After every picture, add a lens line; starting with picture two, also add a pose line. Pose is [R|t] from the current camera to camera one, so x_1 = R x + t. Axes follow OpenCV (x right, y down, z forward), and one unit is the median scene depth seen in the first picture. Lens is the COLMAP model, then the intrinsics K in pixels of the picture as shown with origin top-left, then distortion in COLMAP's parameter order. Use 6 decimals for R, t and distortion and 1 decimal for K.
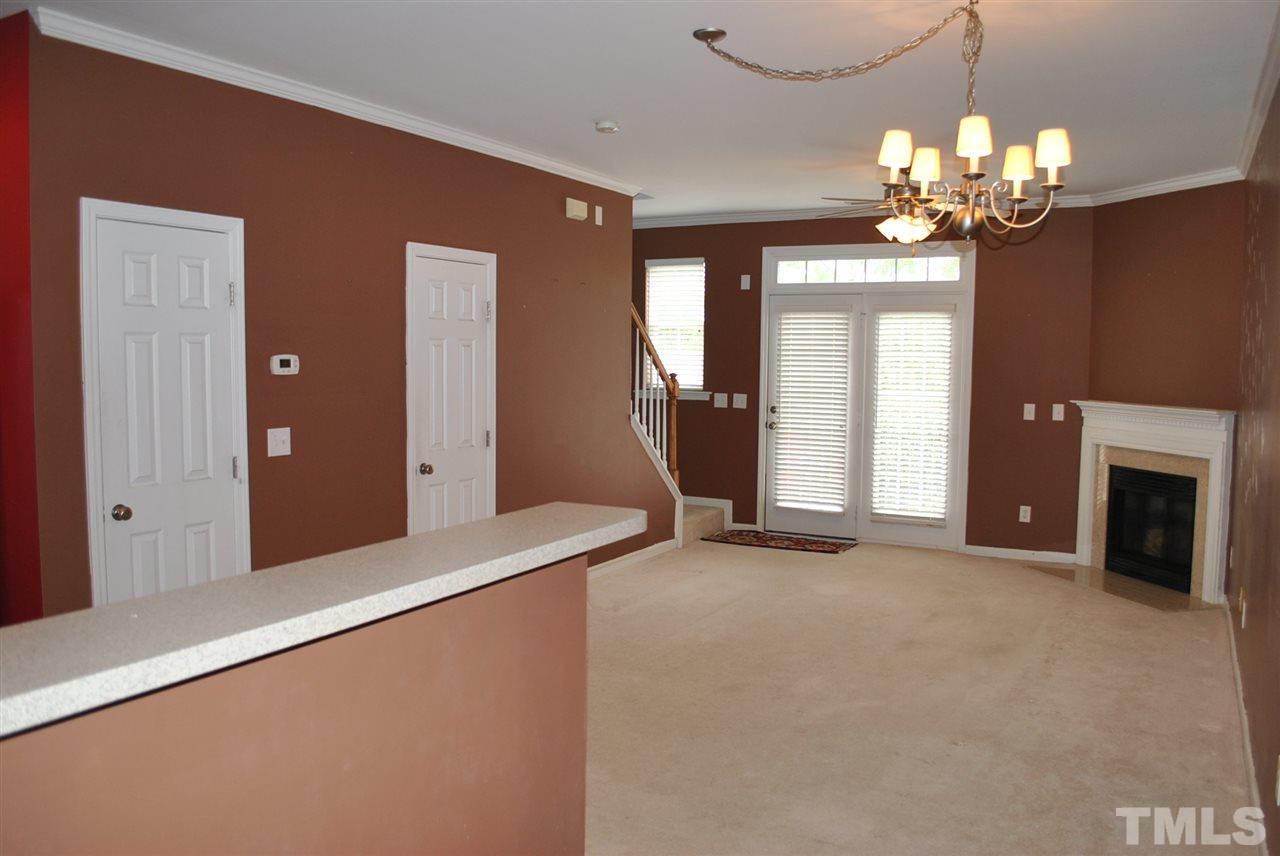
lens RADIAL K [[1010.7, 0, 644.3], [0, 1010.7, 423.9], [0, 0, 1]] dist [-0.081592, 0.009138]
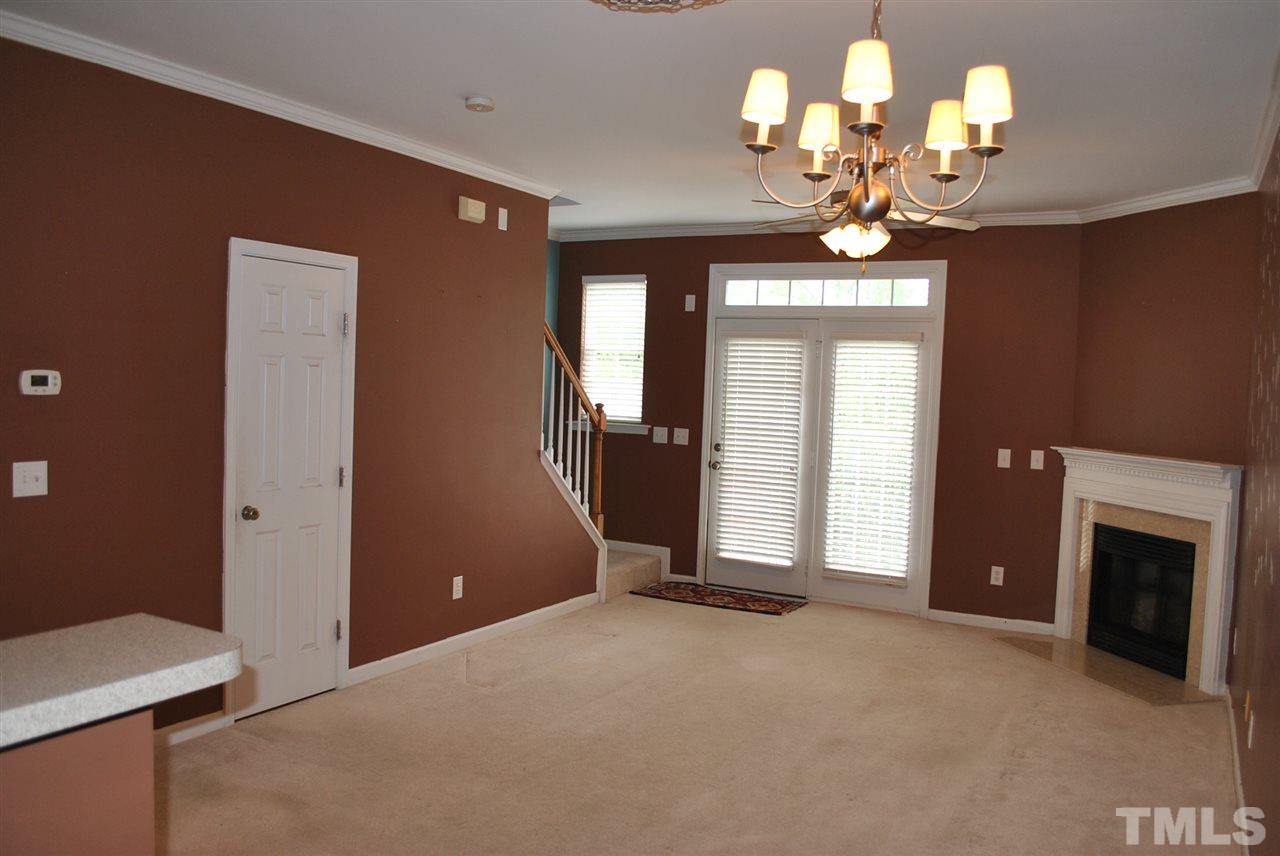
lens RADIAL K [[1010.7, 0, 644.3], [0, 1010.7, 423.9], [0, 0, 1]] dist [-0.081592, 0.009138]
pose [[0.999652, 0.026270, -0.002326, 0.071226], [-0.026323, 0.999295, -0.026765, -0.010071], [0.001621, 0.026817, 0.999639, 0.124322]]
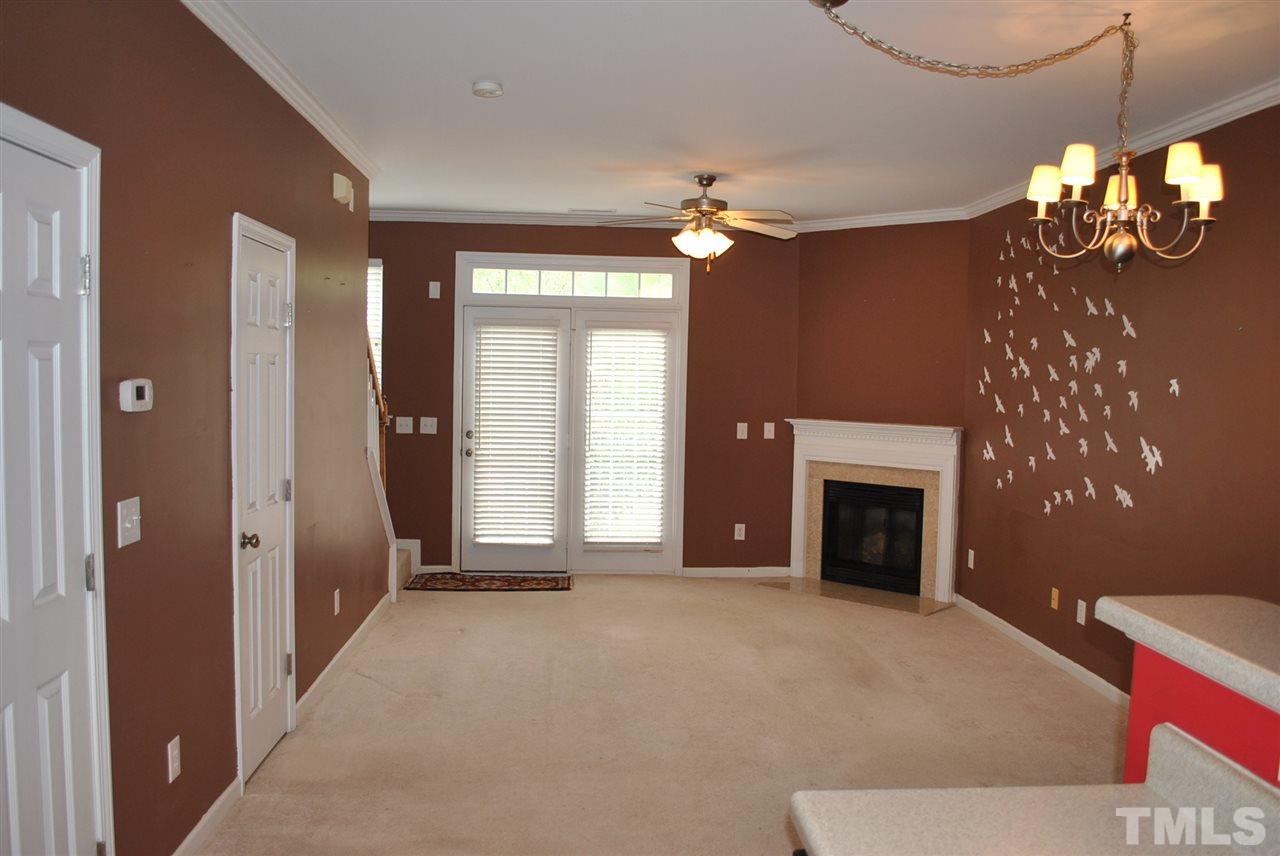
lens RADIAL K [[1010.7, 0, 644.3], [0, 1010.7, 423.9], [0, 0, 1]] dist [-0.081592, 0.009138]
pose [[0.842597, -0.021318, 0.538123, -0.240997], [0.027477, 0.999617, -0.003424, -0.017678], [-0.537843, 0.017671, 0.842859, 0.183517]]
